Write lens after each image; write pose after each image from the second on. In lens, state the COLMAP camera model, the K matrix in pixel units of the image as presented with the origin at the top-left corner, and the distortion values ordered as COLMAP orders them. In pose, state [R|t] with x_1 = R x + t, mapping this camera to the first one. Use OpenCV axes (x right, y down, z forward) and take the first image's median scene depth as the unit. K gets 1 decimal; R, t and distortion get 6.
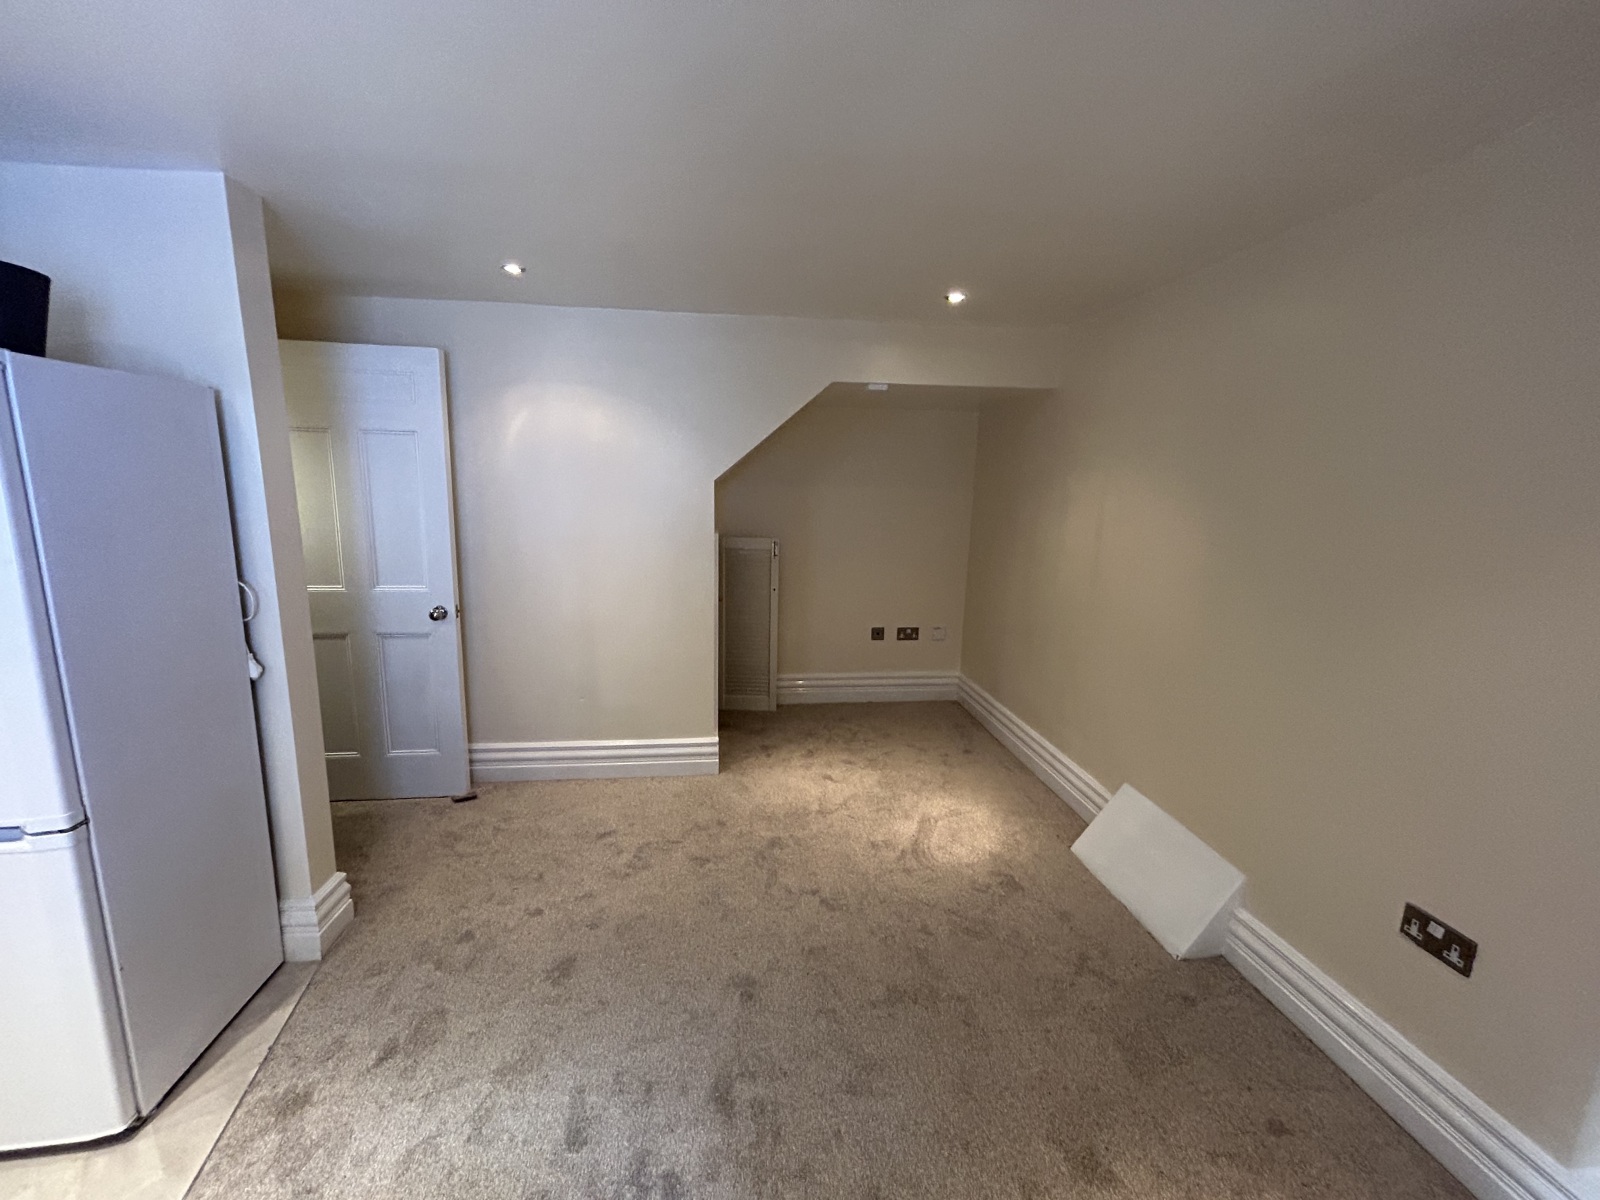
lens RADIAL K [[645.4, 0, 794.9], [0, 645.4, 599.4], [0, 0, 1]] dist [-0.001480, -0.000429]
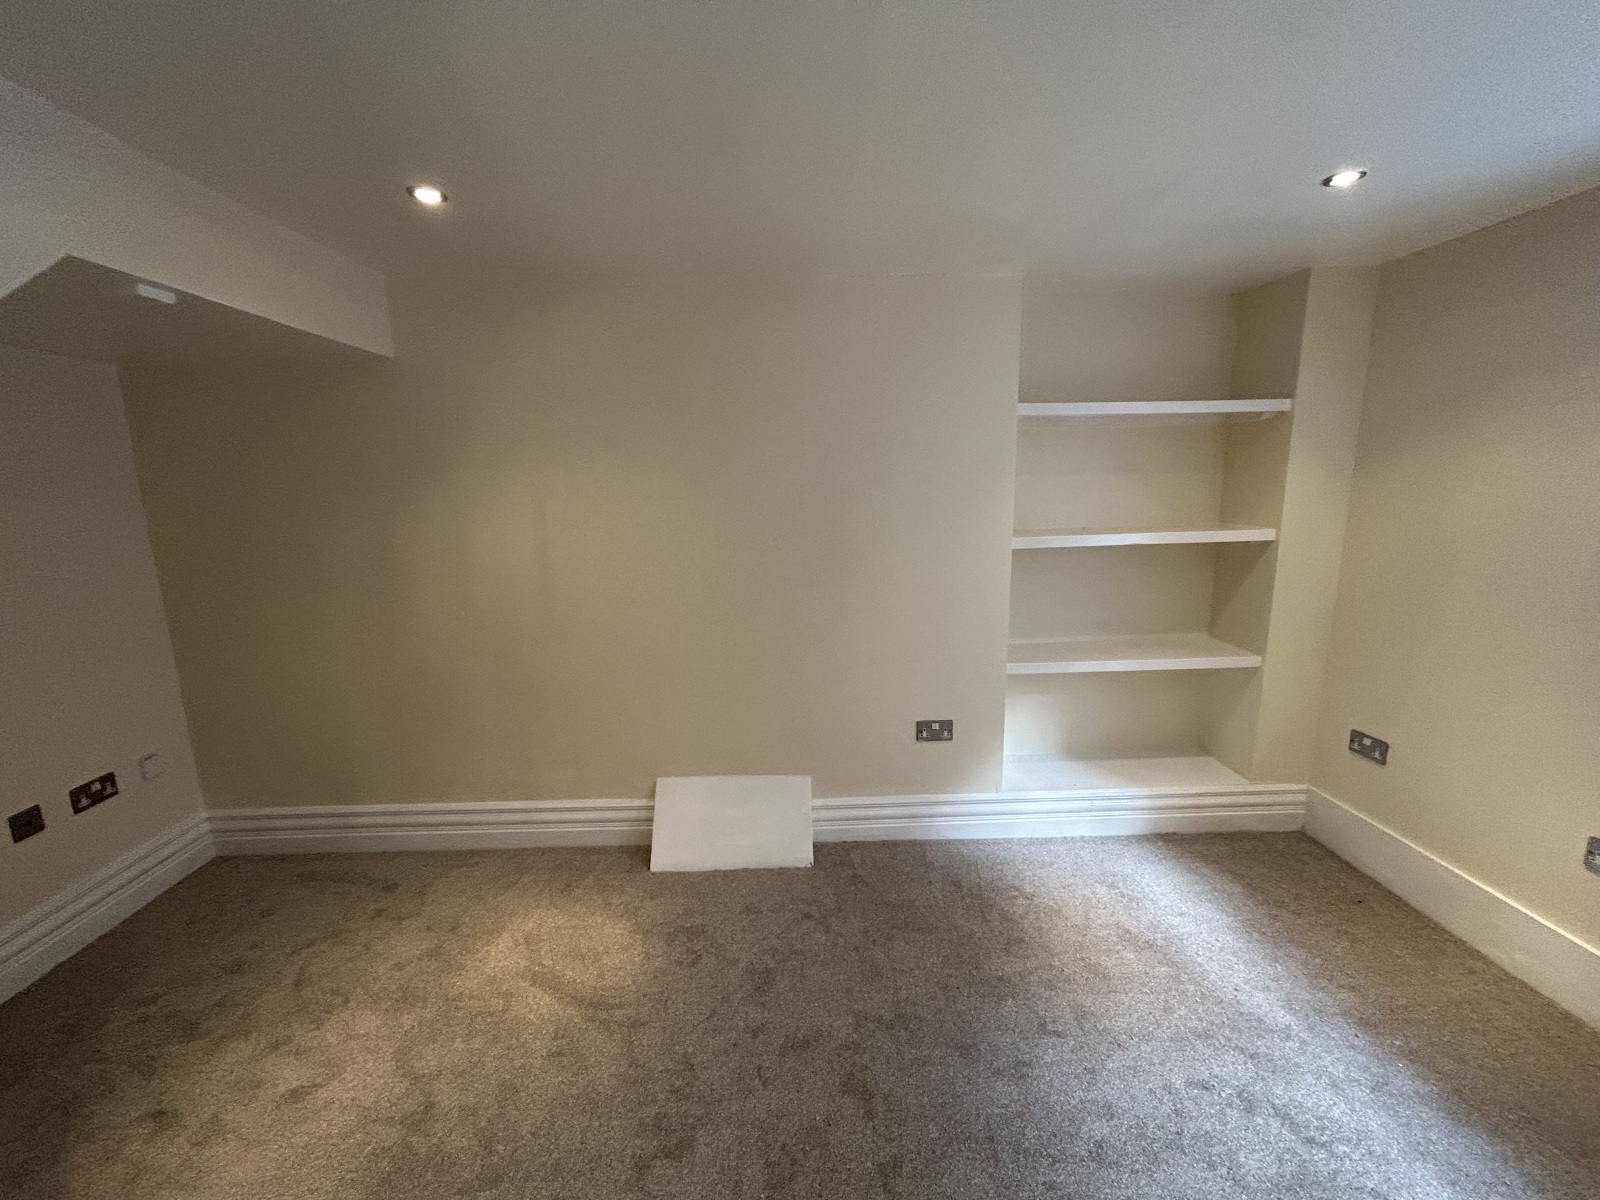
lens RADIAL K [[645.4, 0, 789.3], [0, 645.4, 600.1], [0, 0, 1]] dist [-0.001480, -0.000429]
pose [[0.077767, -0.200646, 0.976572, -0.406128], [0.192891, 0.964058, 0.182715, -0.131334], [-0.978134, 0.174163, 0.113675, 0.639143]]
